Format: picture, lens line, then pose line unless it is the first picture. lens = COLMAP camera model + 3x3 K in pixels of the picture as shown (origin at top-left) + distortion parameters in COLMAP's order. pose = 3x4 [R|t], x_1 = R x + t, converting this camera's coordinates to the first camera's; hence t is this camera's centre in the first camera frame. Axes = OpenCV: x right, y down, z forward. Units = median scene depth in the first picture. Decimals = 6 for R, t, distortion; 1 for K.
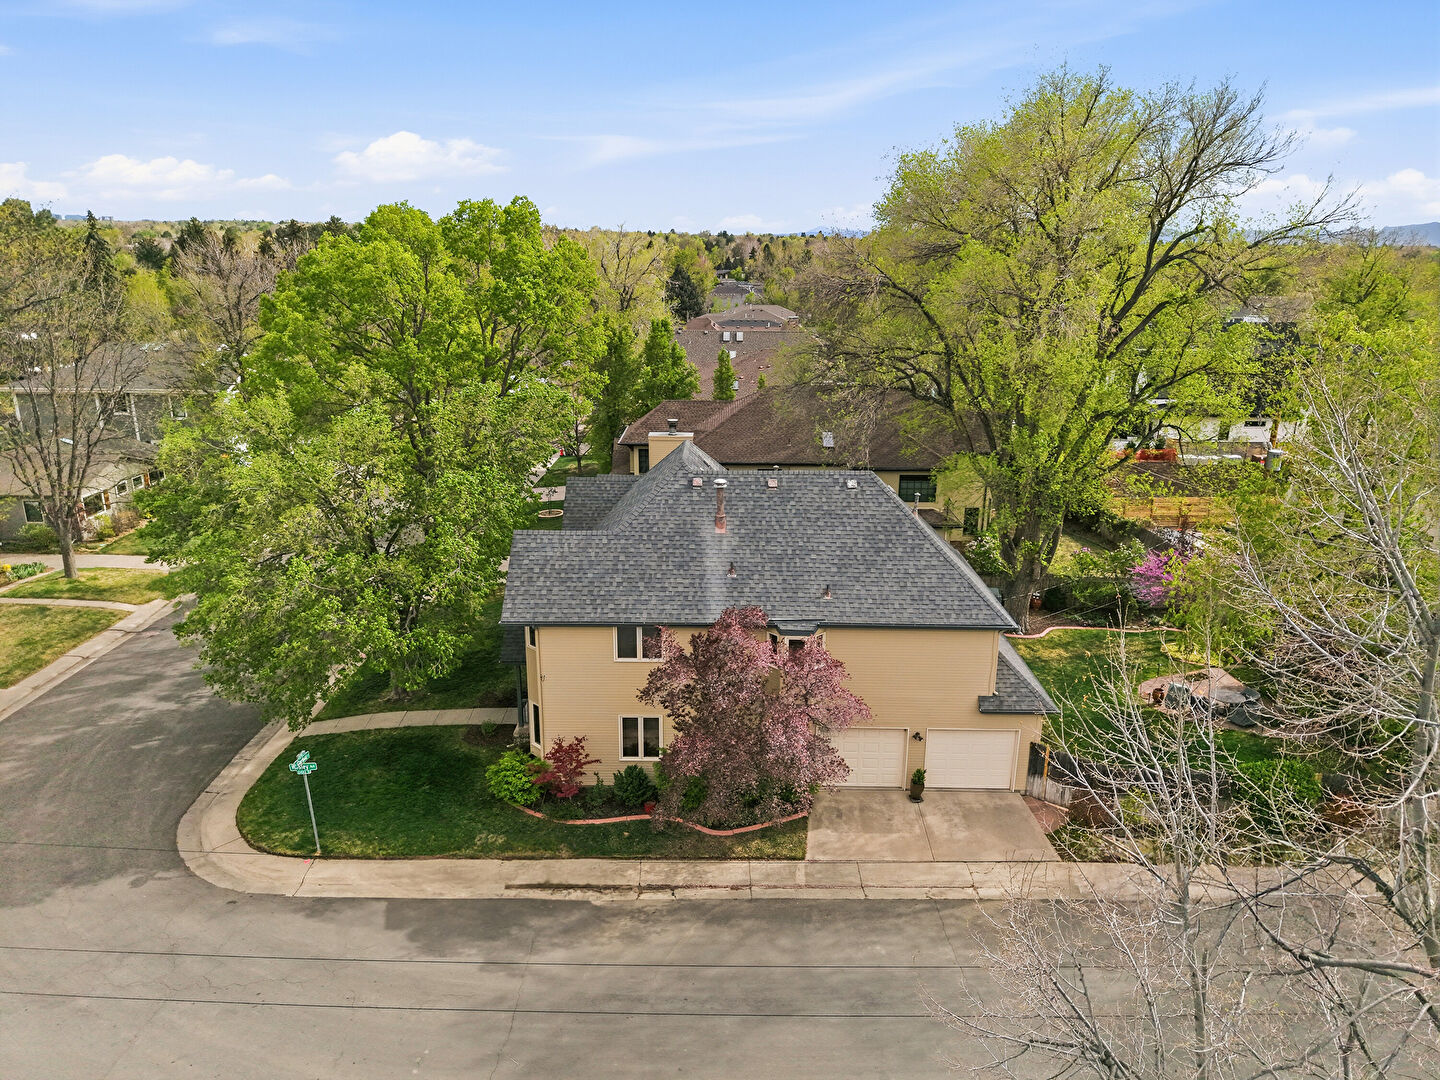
lens RADIAL K [[953.3, 0, 718.4], [0, 953.3, 541.8], [0, 0, 1]] dist [0.018367, -0.019499]
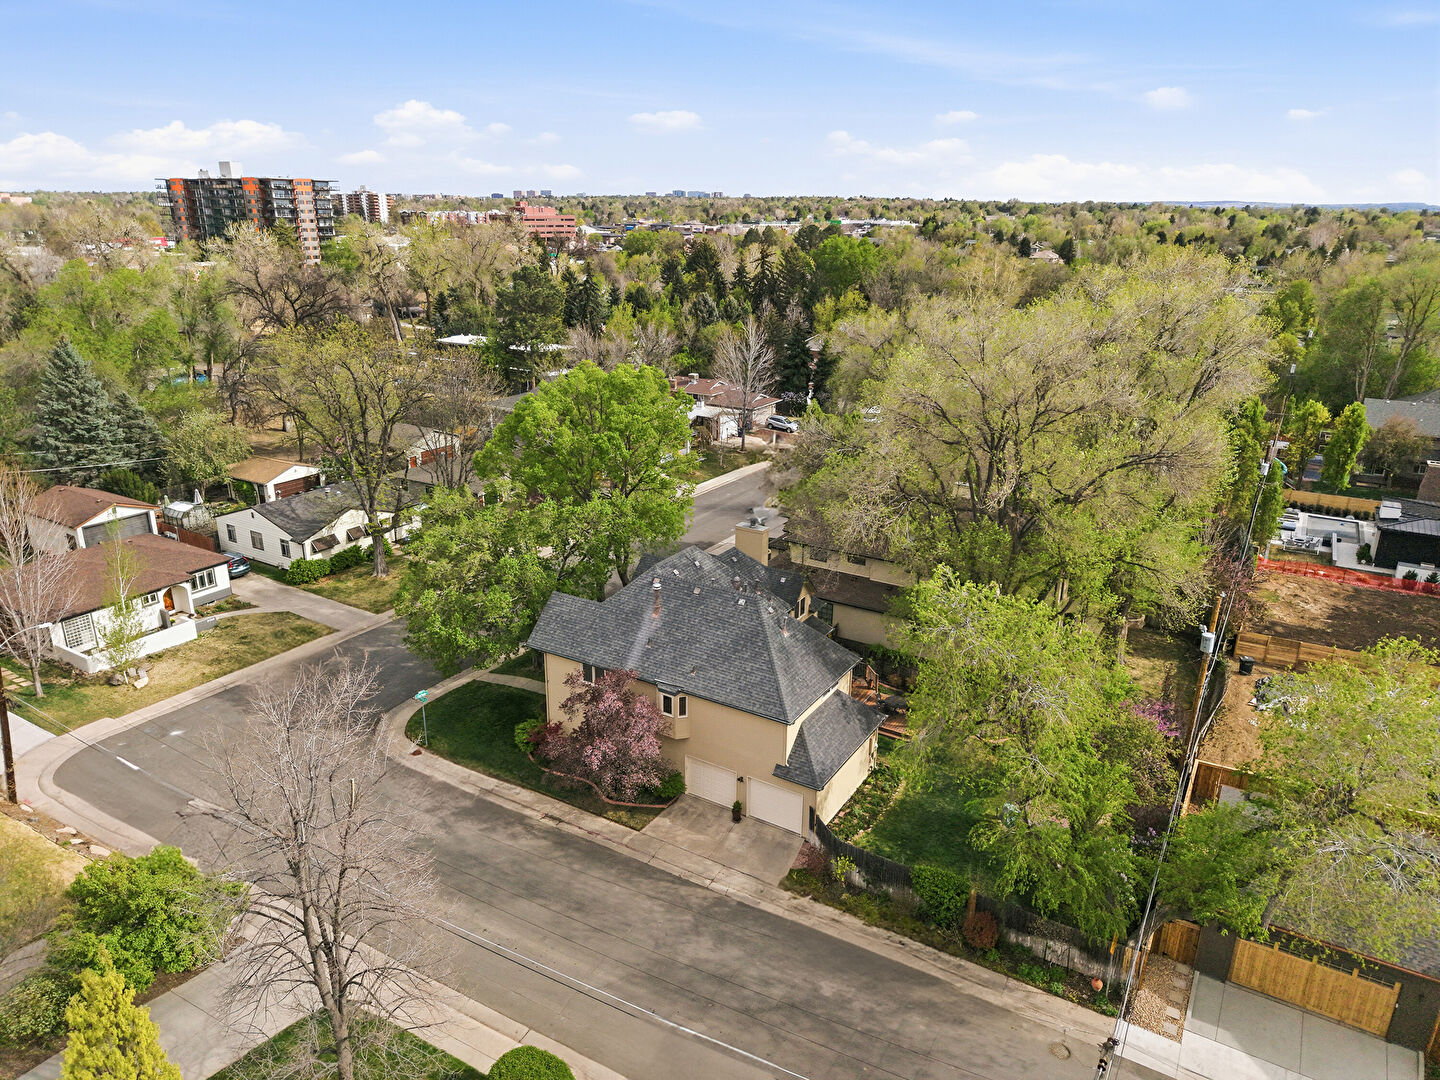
lens RADIAL K [[953.3, 0, 720.0], [0, 953.3, 541.2], [0, 0, 1]] dist [0.018367, -0.019499]
pose [[0.858250, 0.164396, -0.486190, 0.861636], [-0.148112, 0.986342, 0.072056, -0.270185], [0.491395, 0.010169, 0.870877, -0.320178]]
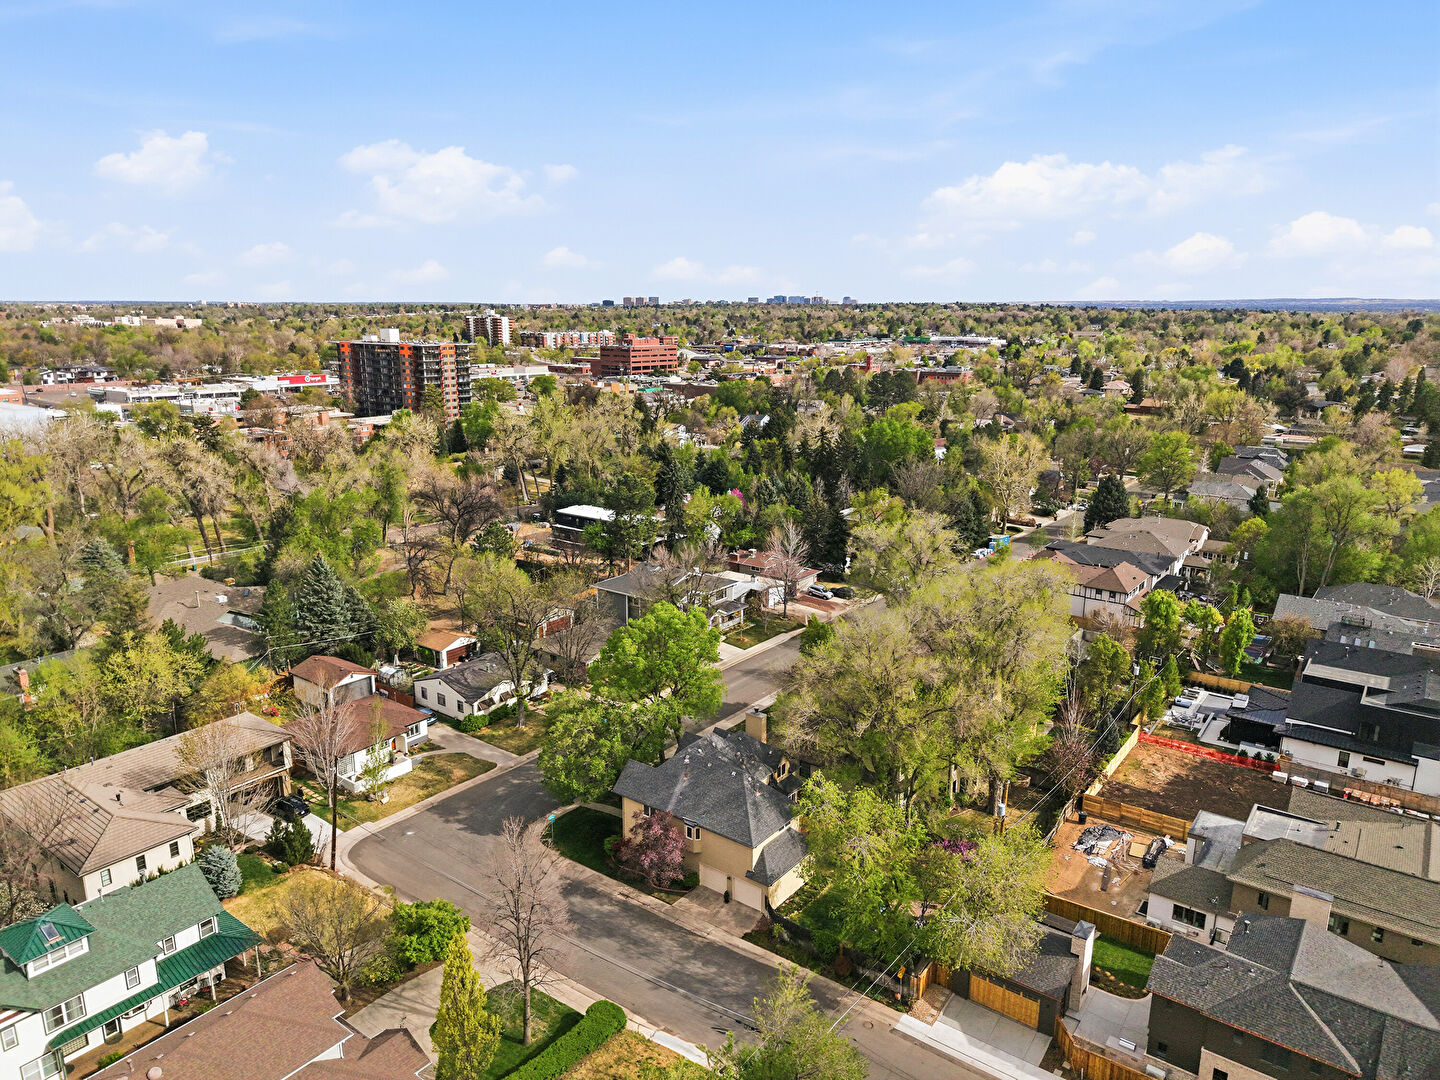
lens RADIAL K [[953.3, 0, 719.7], [0, 953.3, 537.5], [0, 0, 1]] dist [0.018367, -0.019499]
pose [[0.800918, 0.126716, -0.585212, 1.642608], [-0.164410, 0.986326, -0.011442, -0.699249], [0.575760, 0.105378, 0.810800, -1.269678]]
